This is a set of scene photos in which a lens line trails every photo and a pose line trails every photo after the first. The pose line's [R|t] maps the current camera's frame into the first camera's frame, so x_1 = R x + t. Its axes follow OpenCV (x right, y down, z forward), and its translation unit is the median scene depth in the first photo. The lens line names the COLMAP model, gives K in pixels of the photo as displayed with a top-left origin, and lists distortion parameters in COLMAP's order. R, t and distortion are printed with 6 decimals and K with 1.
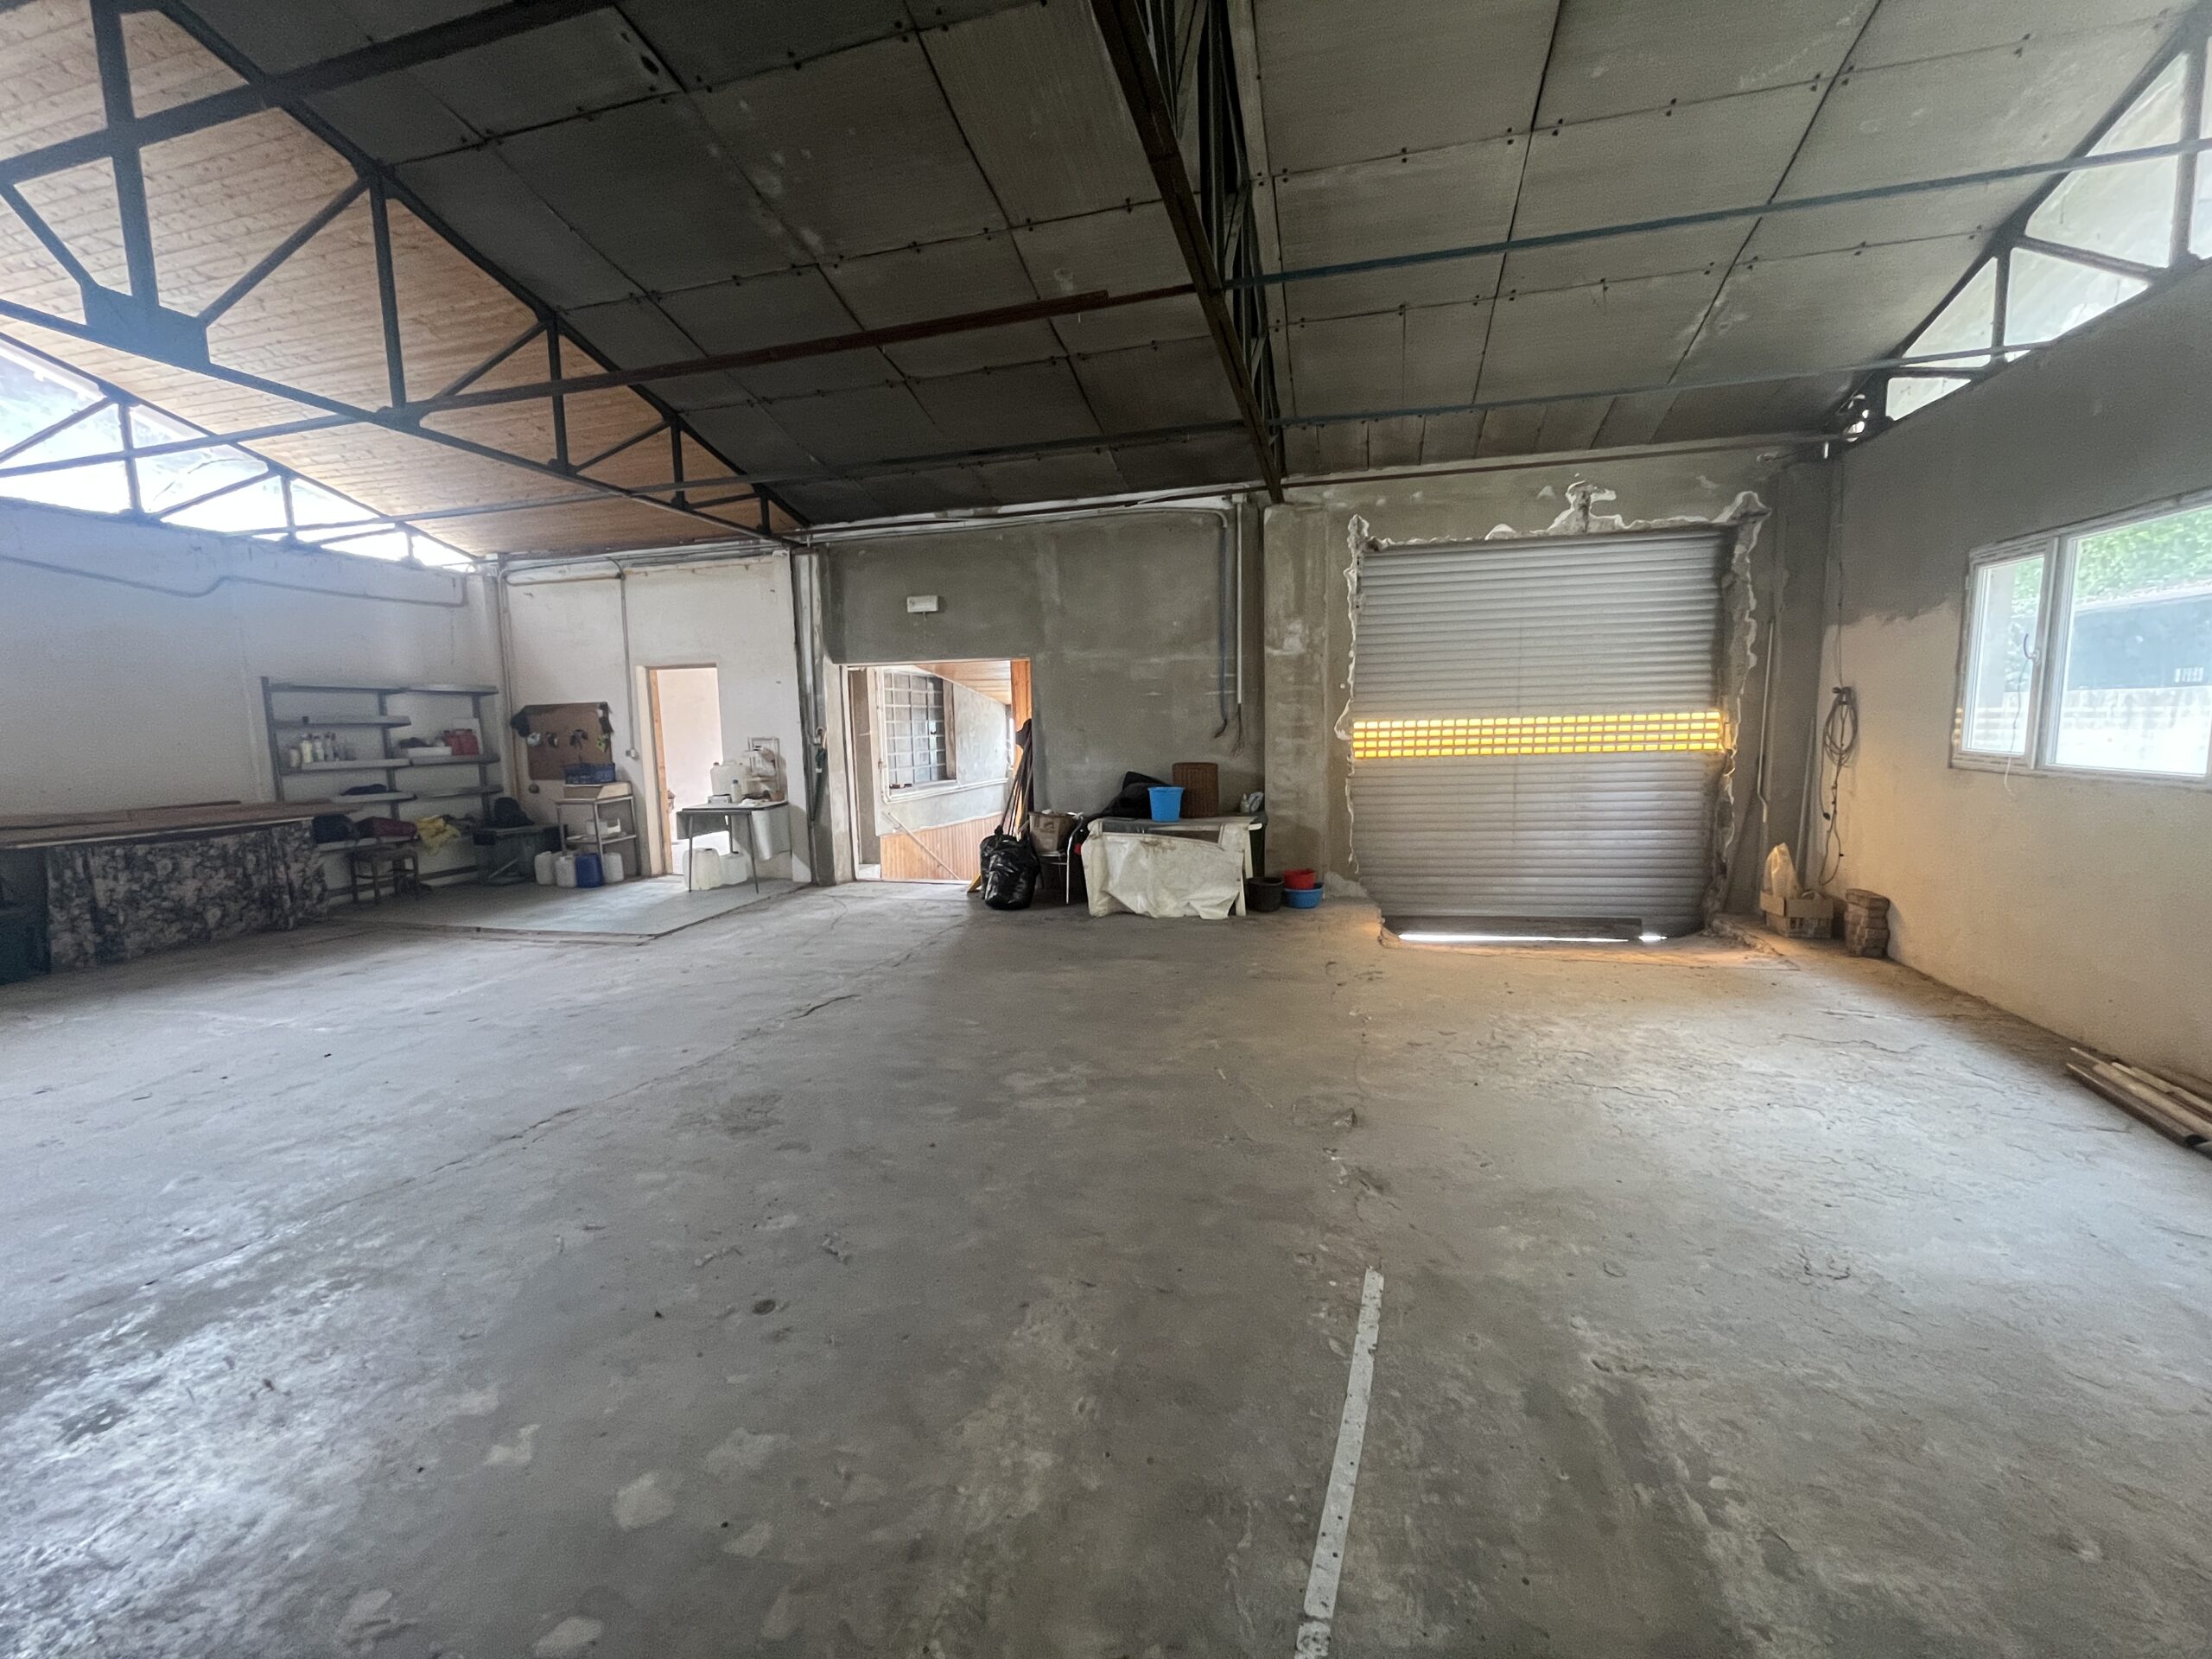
lens RADIAL K [[897.7, 0, 1102.8], [0, 897.7, 830.0], [0, 0, 1]] dist [0.001000, -0.000707]
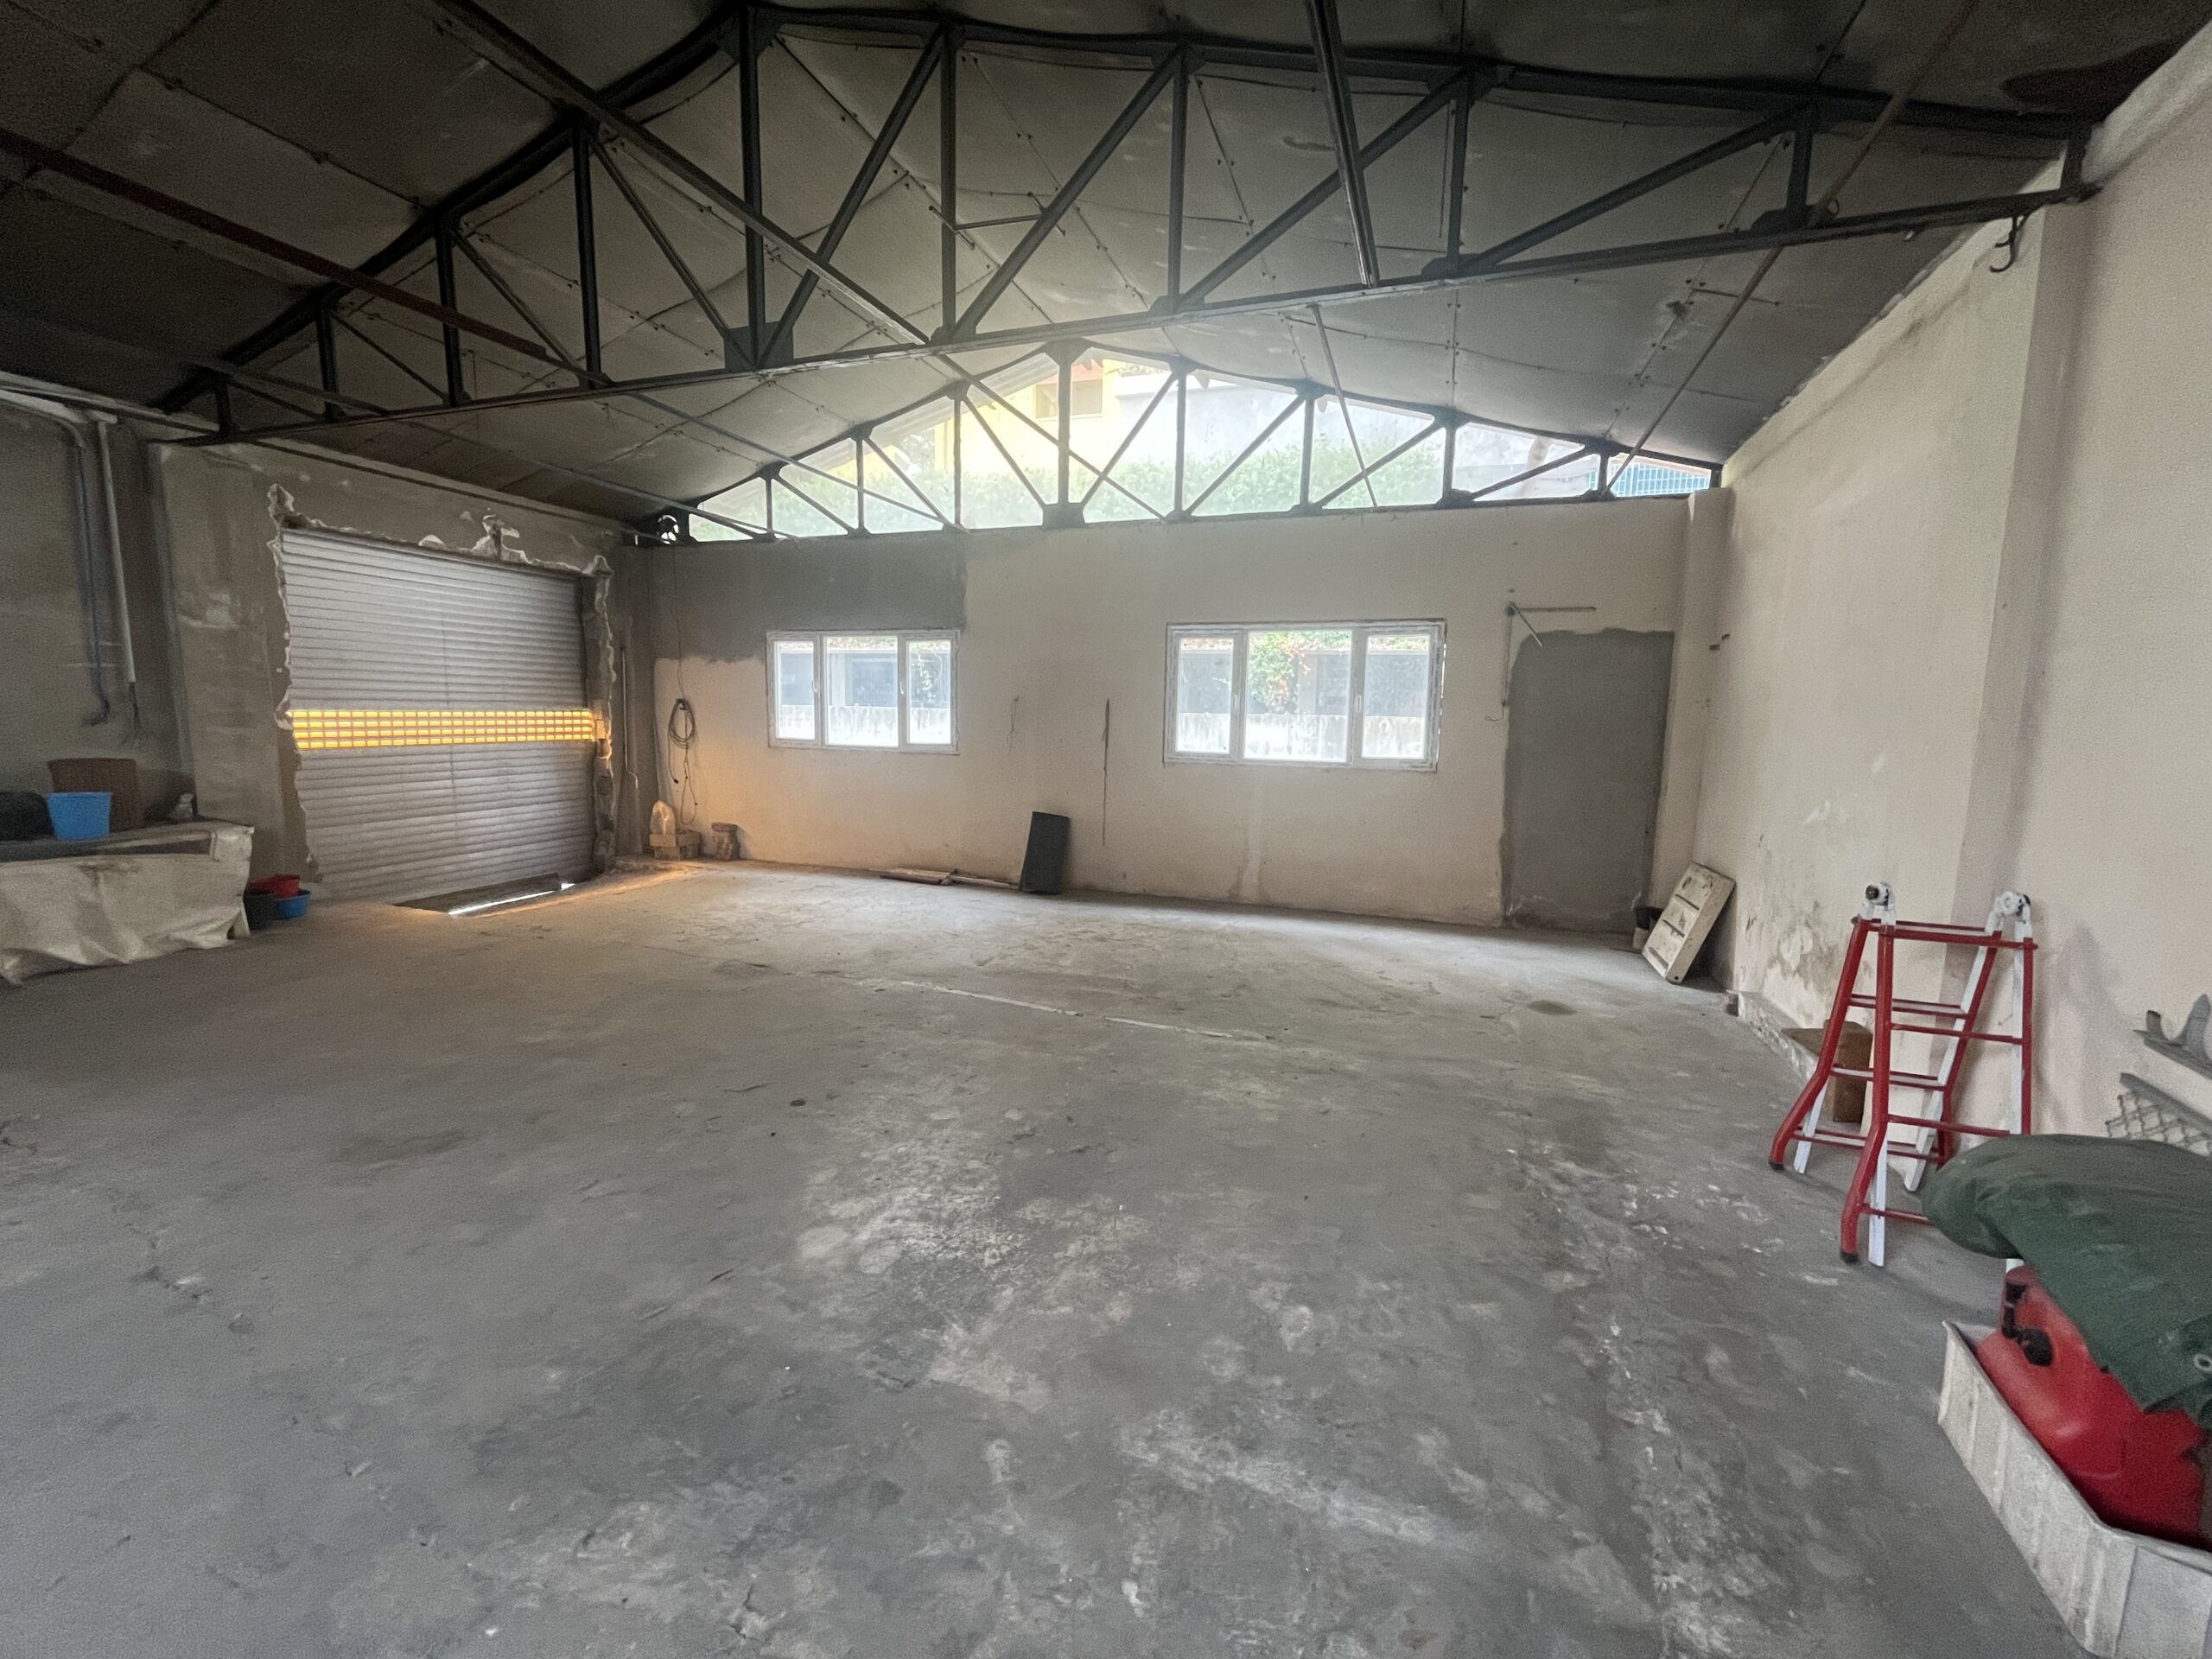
lens RADIAL K [[897.7, 0, 1112.9], [0, 897.7, 830.0], [0, 0, 1]] dist [0.001000, -0.000707]
pose [[0.078136, -0.101403, 0.991772, -0.620072], [0.099416, 0.990648, 0.093455, -0.001724], [-0.991973, 0.091296, 0.087486, 0.108889]]
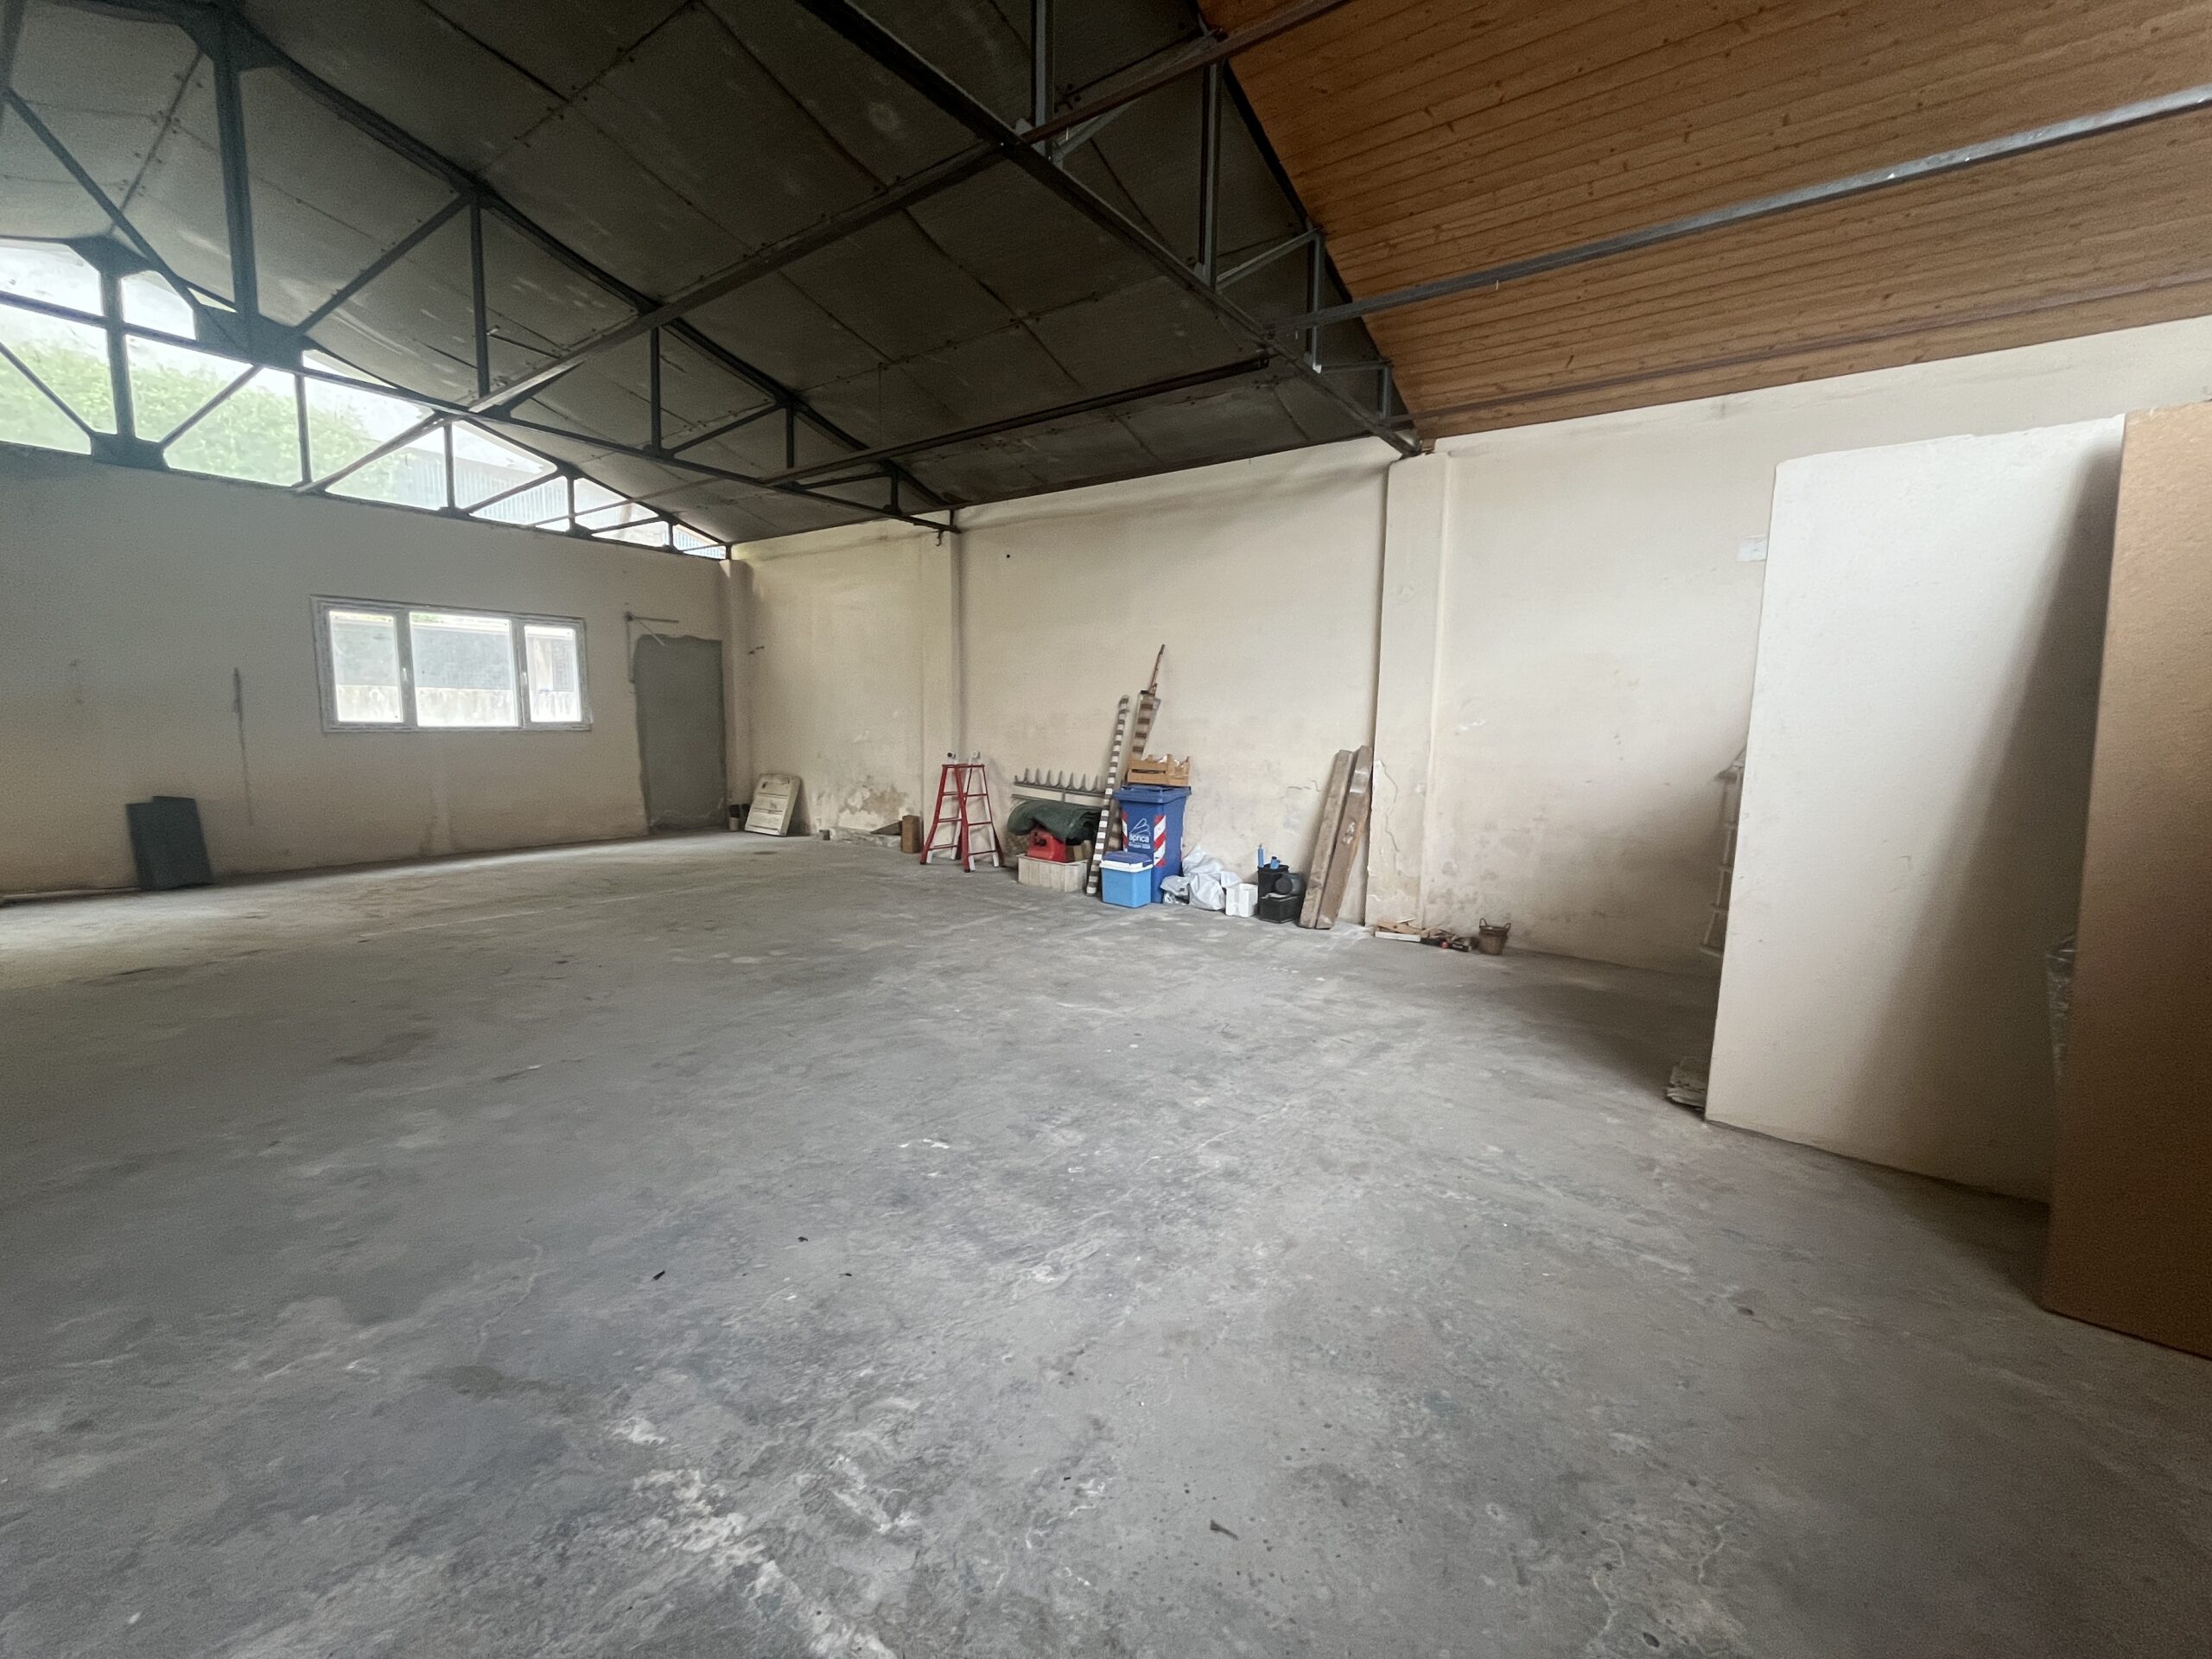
lens RADIAL K [[897.7, 0, 1104.3], [0, 897.7, 821.6], [0, 0, 1]] dist [0.001000, -0.000707]
pose [[-0.933110, -0.040956, 0.357251, -0.825400], [0.043994, 0.973027, 0.226457, -0.079550], [-0.356890, 0.227026, -0.906140, 0.852443]]
